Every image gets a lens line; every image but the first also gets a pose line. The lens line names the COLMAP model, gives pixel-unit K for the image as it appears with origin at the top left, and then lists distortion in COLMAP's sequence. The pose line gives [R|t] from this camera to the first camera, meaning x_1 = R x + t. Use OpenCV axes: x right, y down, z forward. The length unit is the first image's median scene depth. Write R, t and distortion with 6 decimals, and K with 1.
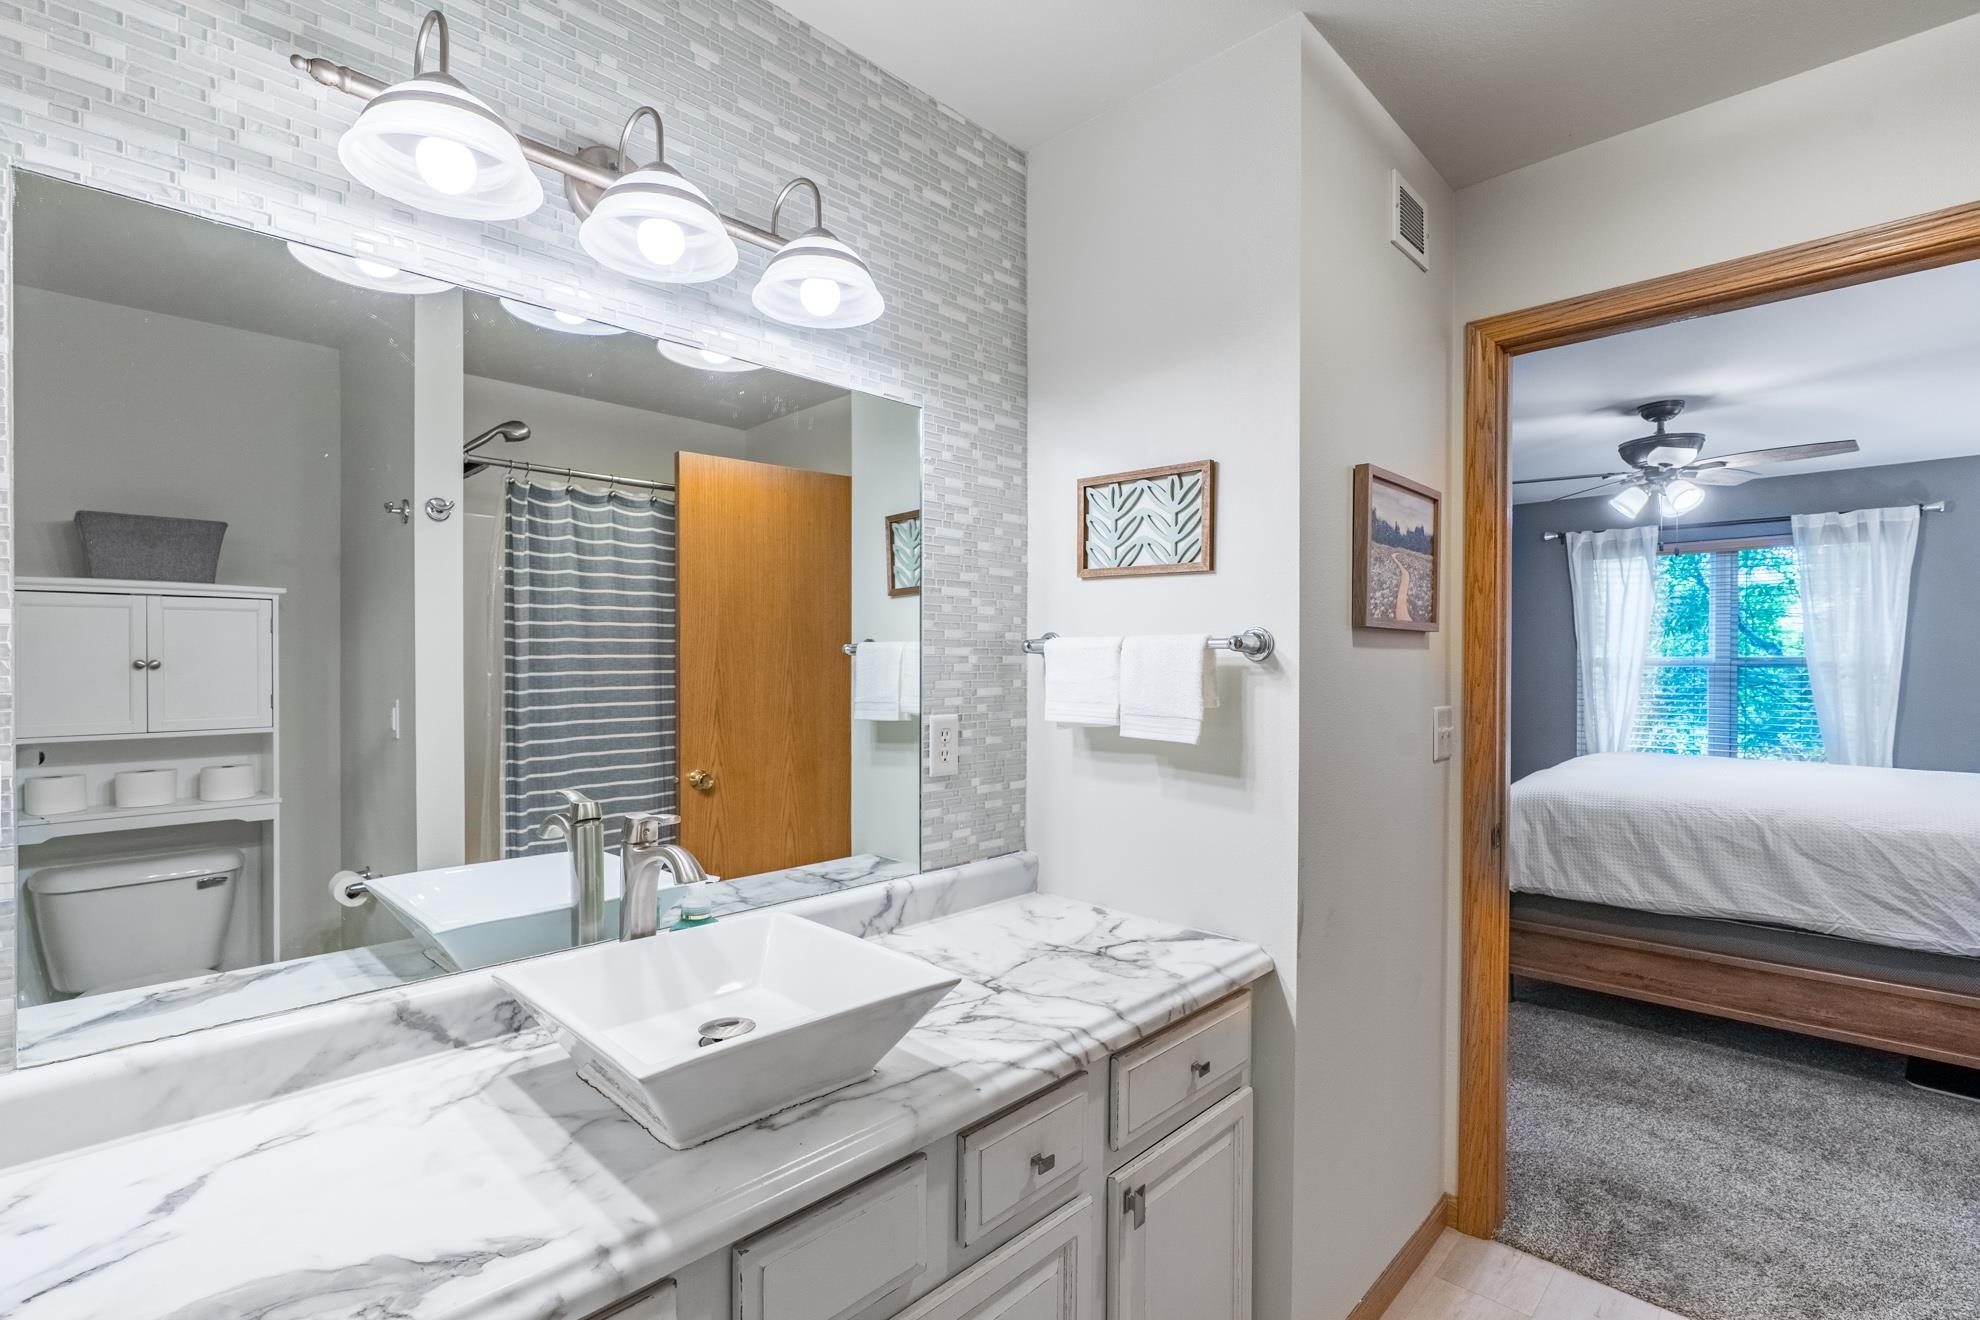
lens RADIAL K [[916.0, 0, 974.3], [0, 916.0, 662.2], [0, 0, 1]] dist [-0.008511, 0.002337]
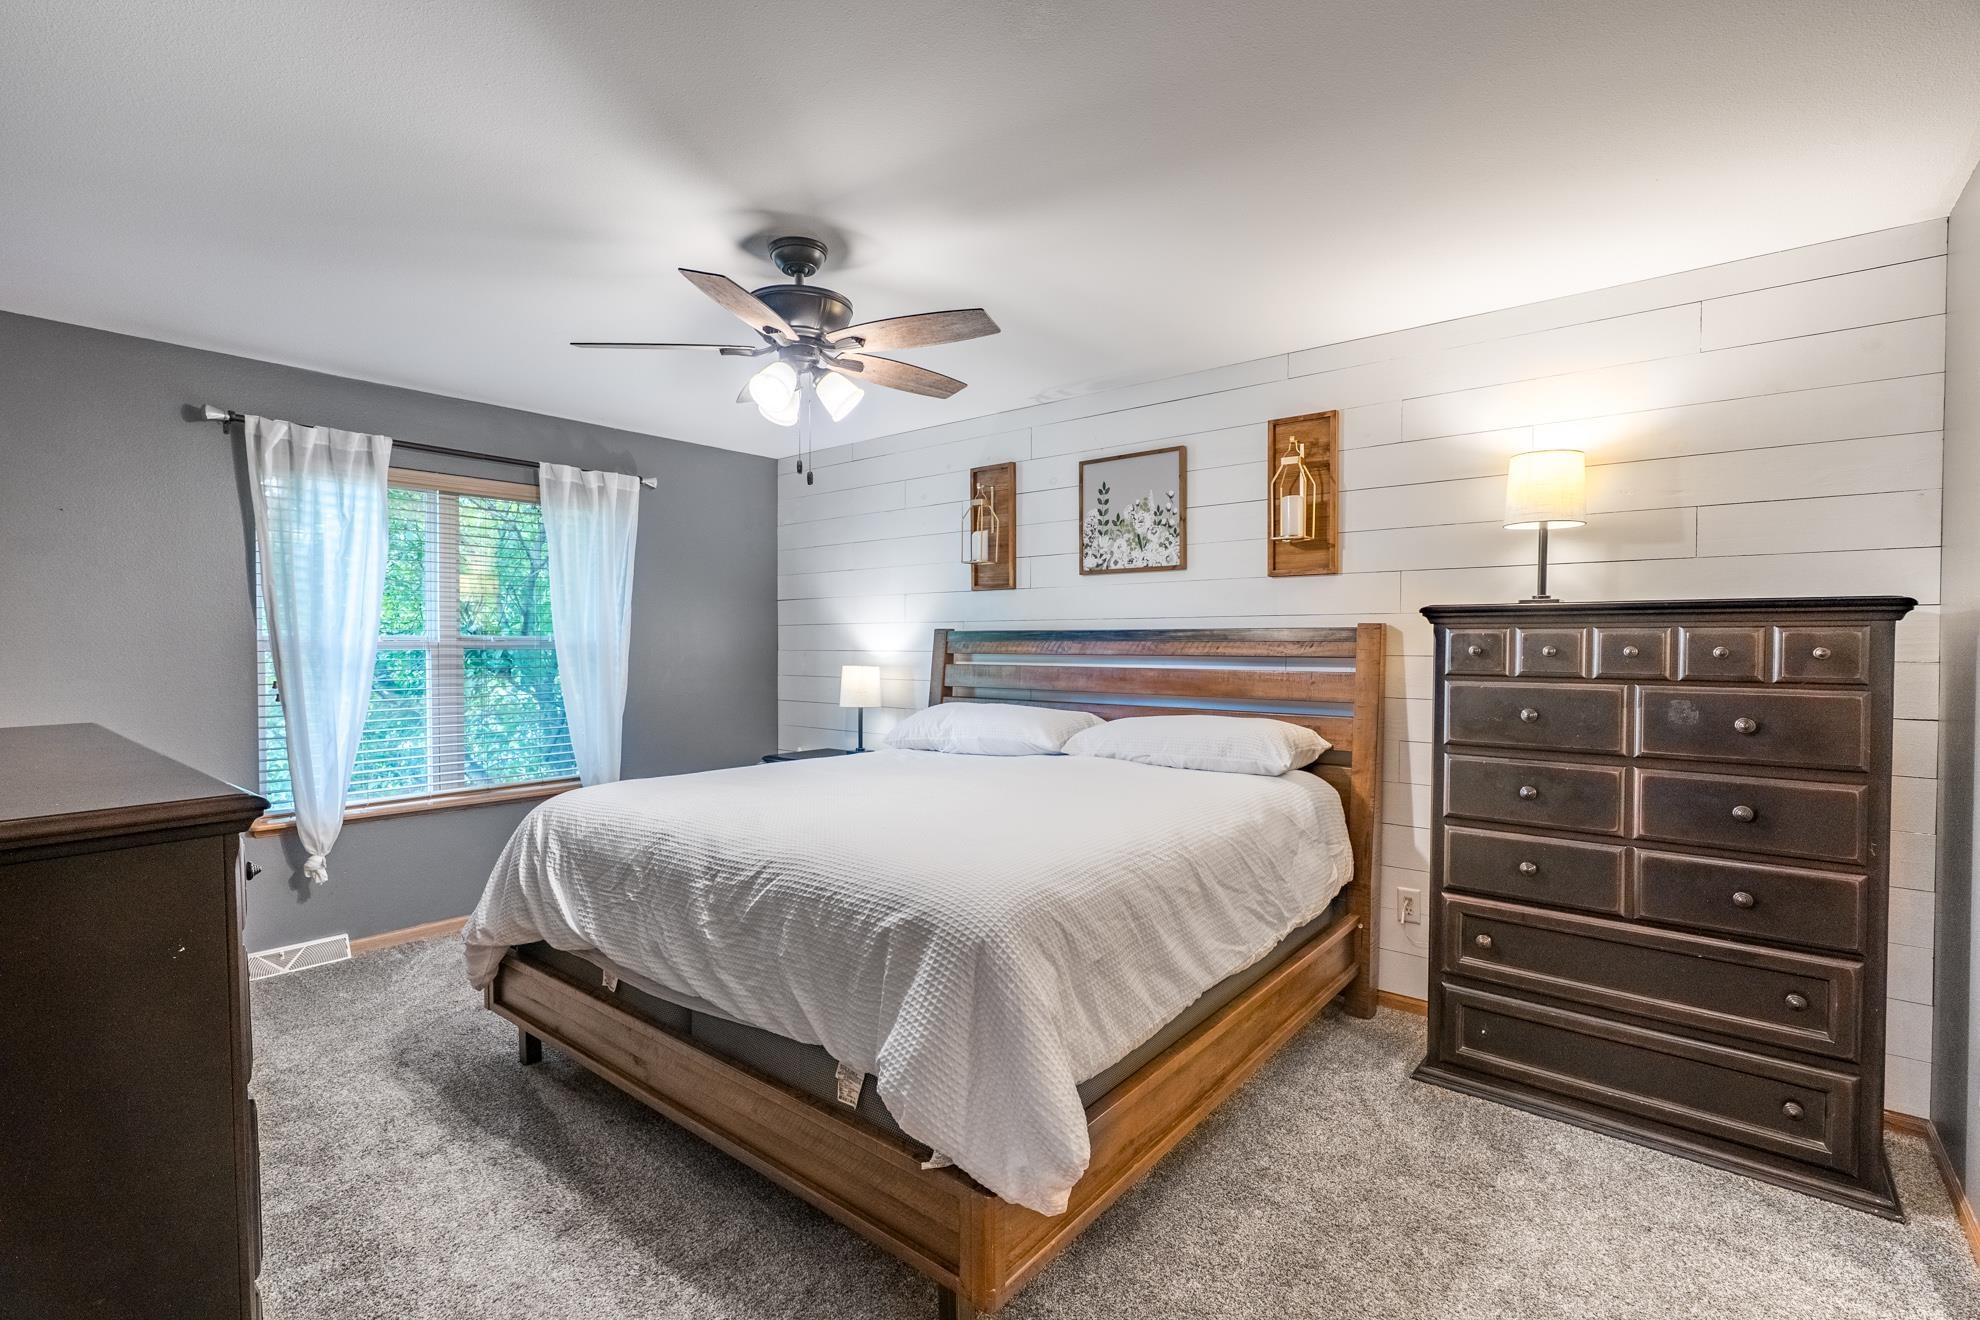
lens RADIAL K [[916.0, 0, 924.0], [0, 916.0, 653.3], [0, 0, 1]] dist [-0.008511, 0.002337]
pose [[-0.064770, -0.012458, 0.997822, 0.122881], [0.001950, 0.999919, 0.012611, -0.002474], [-0.997898, 0.002763, -0.064740, 1.334172]]
